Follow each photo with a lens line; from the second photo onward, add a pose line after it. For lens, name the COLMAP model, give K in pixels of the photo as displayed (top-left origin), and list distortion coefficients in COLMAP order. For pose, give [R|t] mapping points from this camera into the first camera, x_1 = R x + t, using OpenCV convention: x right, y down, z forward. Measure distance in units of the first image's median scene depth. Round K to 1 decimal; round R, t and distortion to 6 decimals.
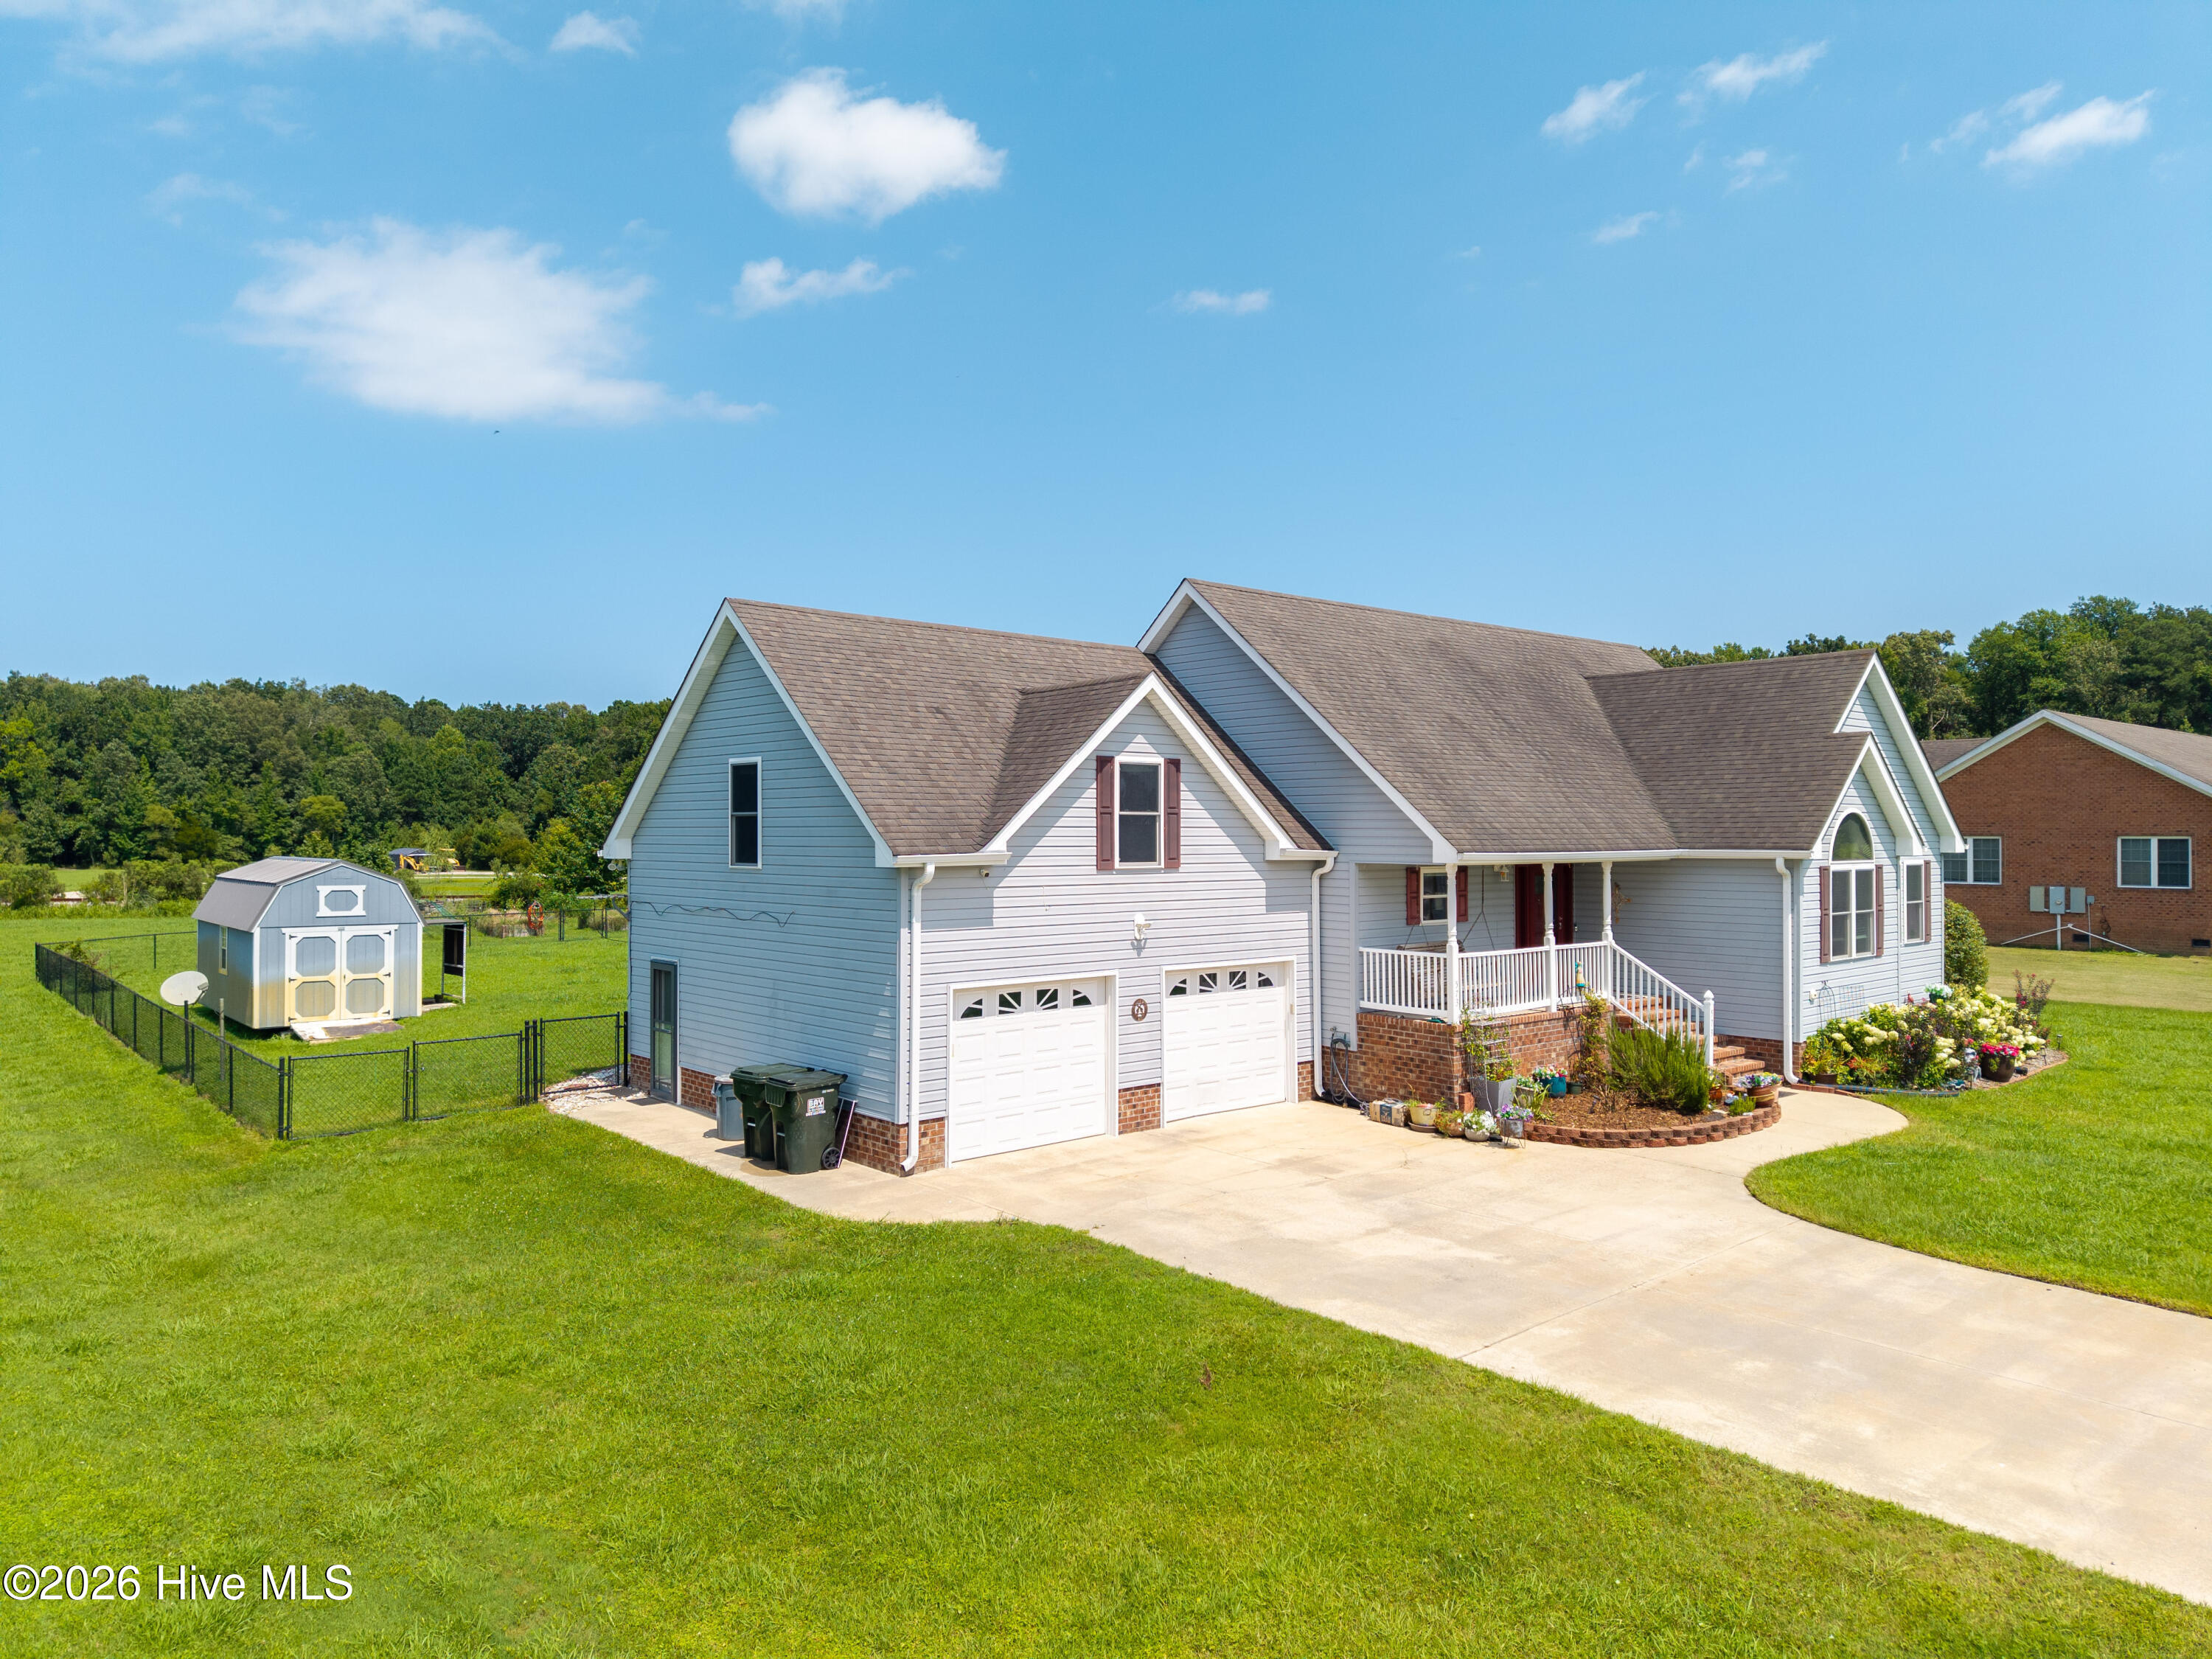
lens RADIAL K [[1494.6, 0, 1106.0], [0, 1494.6, 829.5], [0, 0, 1]] dist [0.019084, -0.030165]
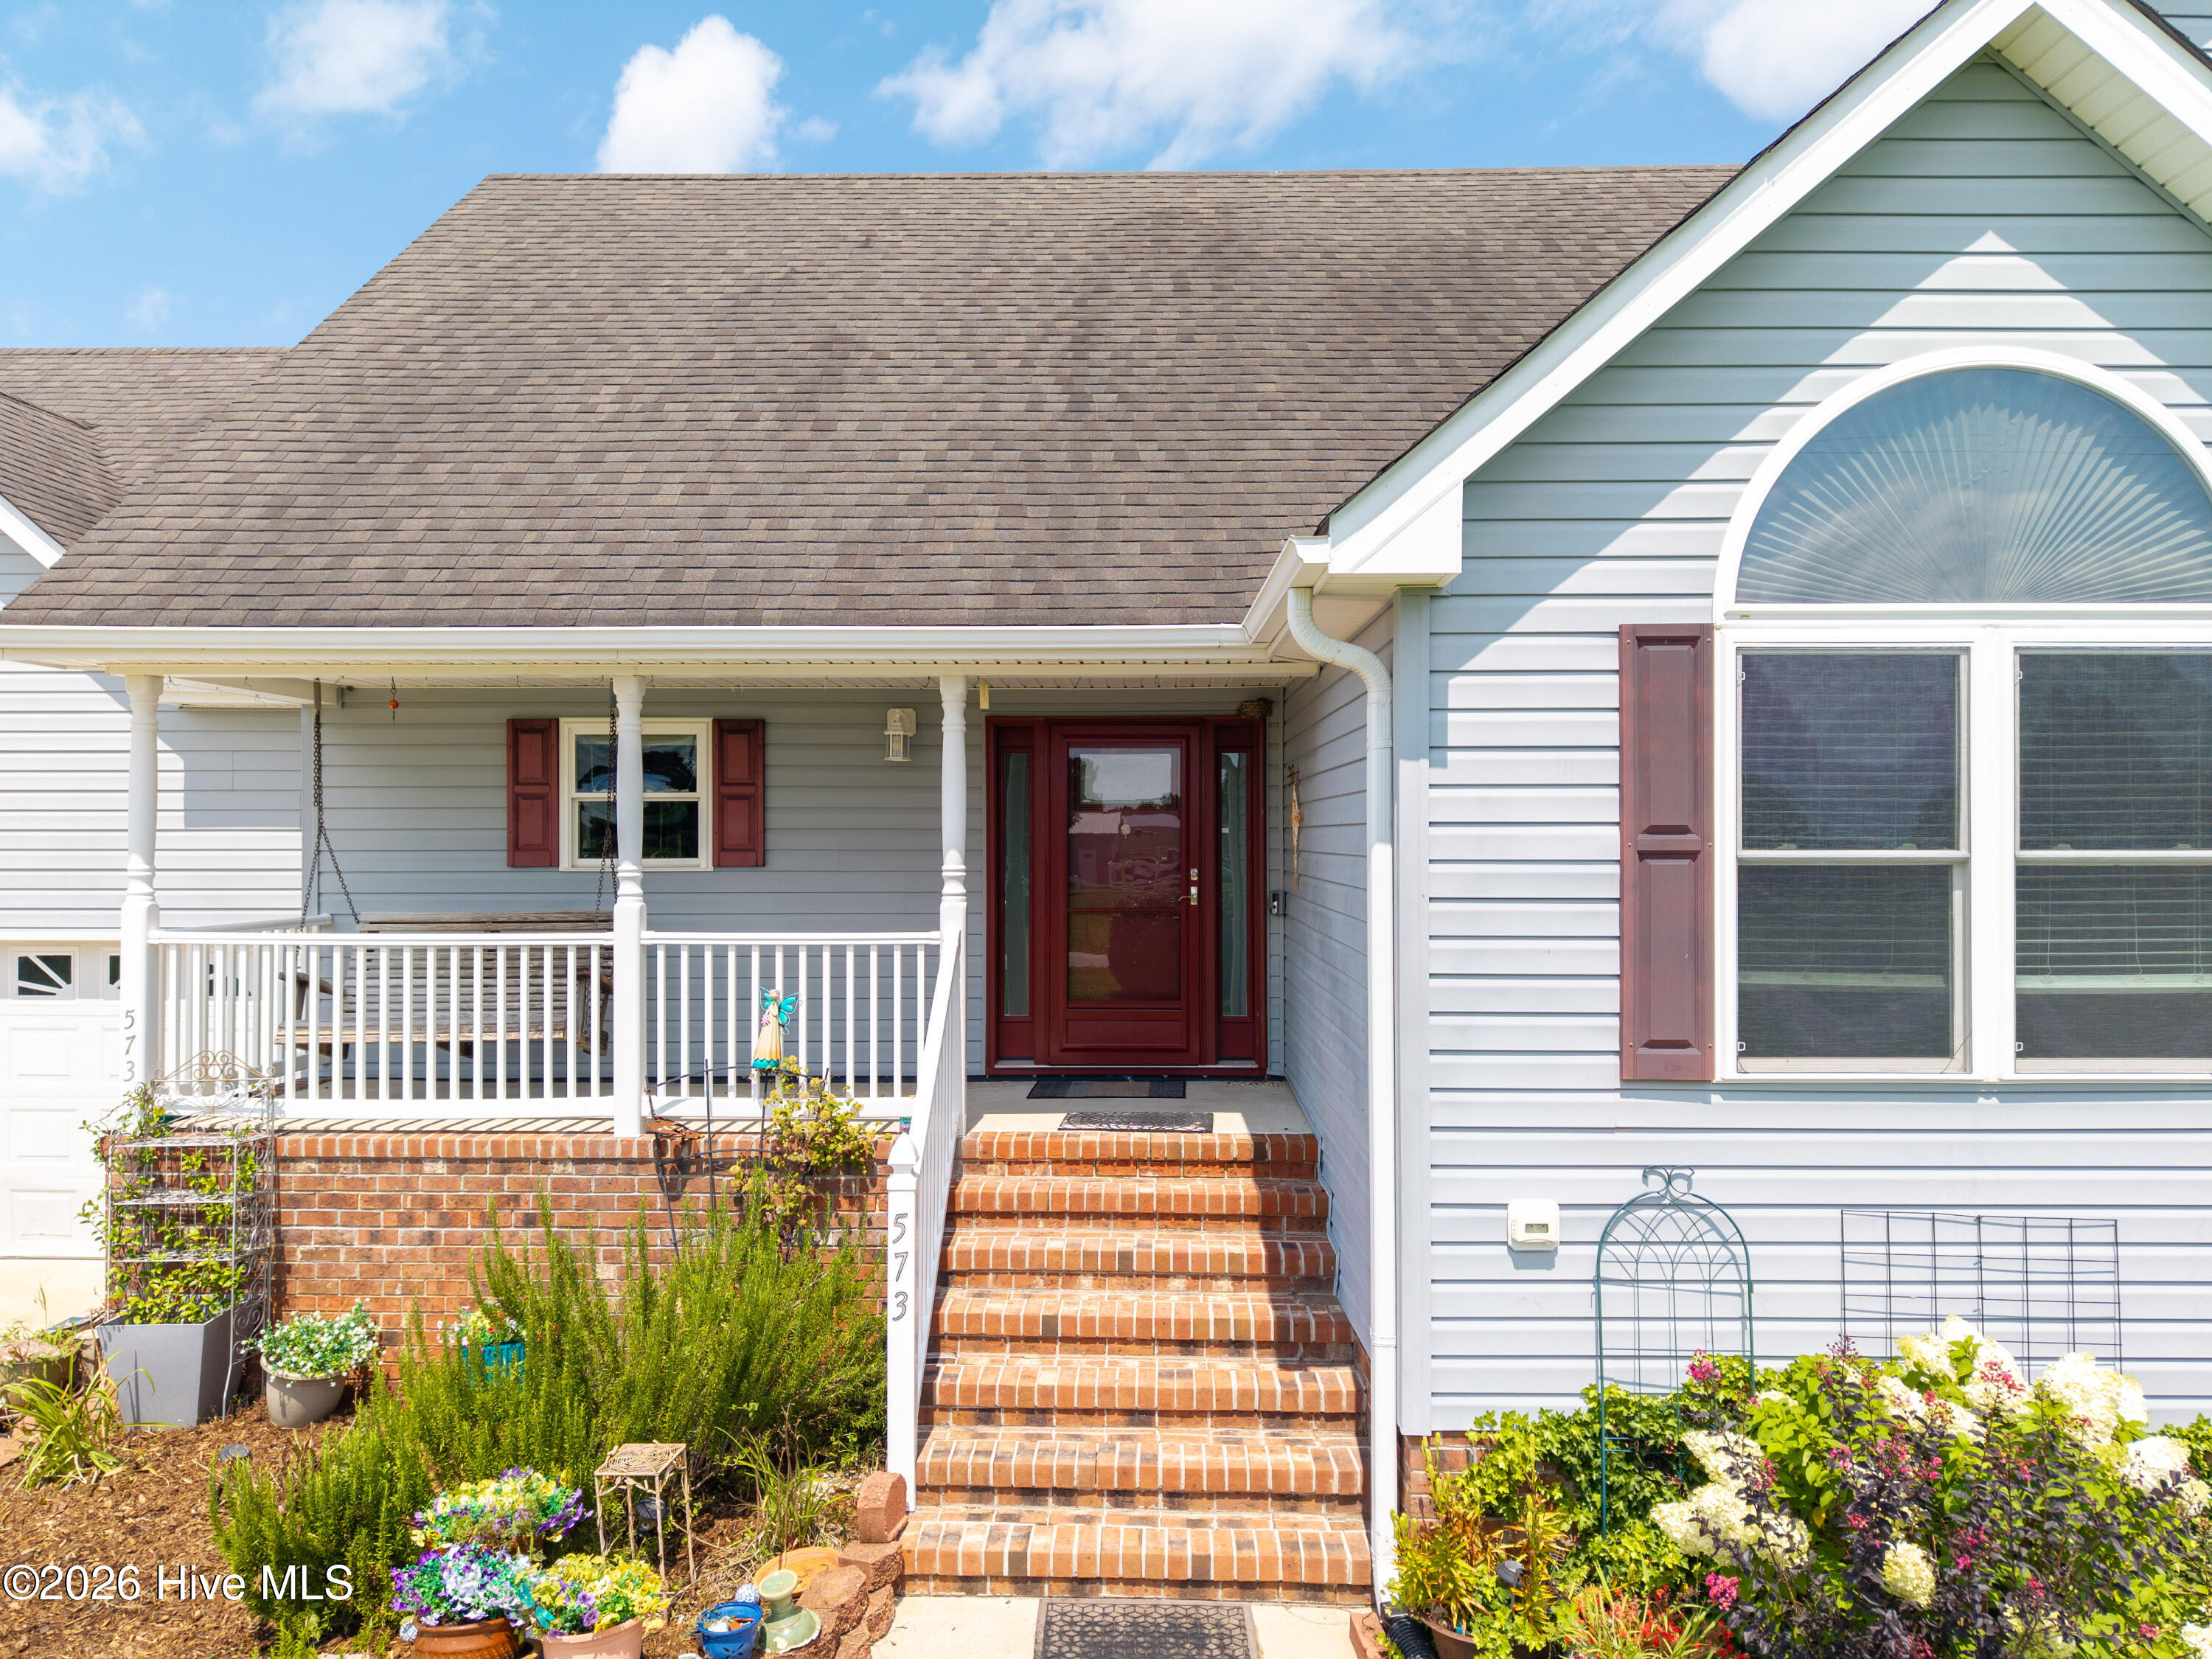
lens RADIAL K [[1497.4, 0, 1115.8], [0, 1497.4, 833.6], [0, 0, 1]] dist [0.054732, -0.068439]
pose [[0.746920, -0.000546, -0.664913, 0.580232], [0.001538, 0.999998, 0.000906, 0.055175], [0.664912, -0.001700, 0.746920, 0.813357]]
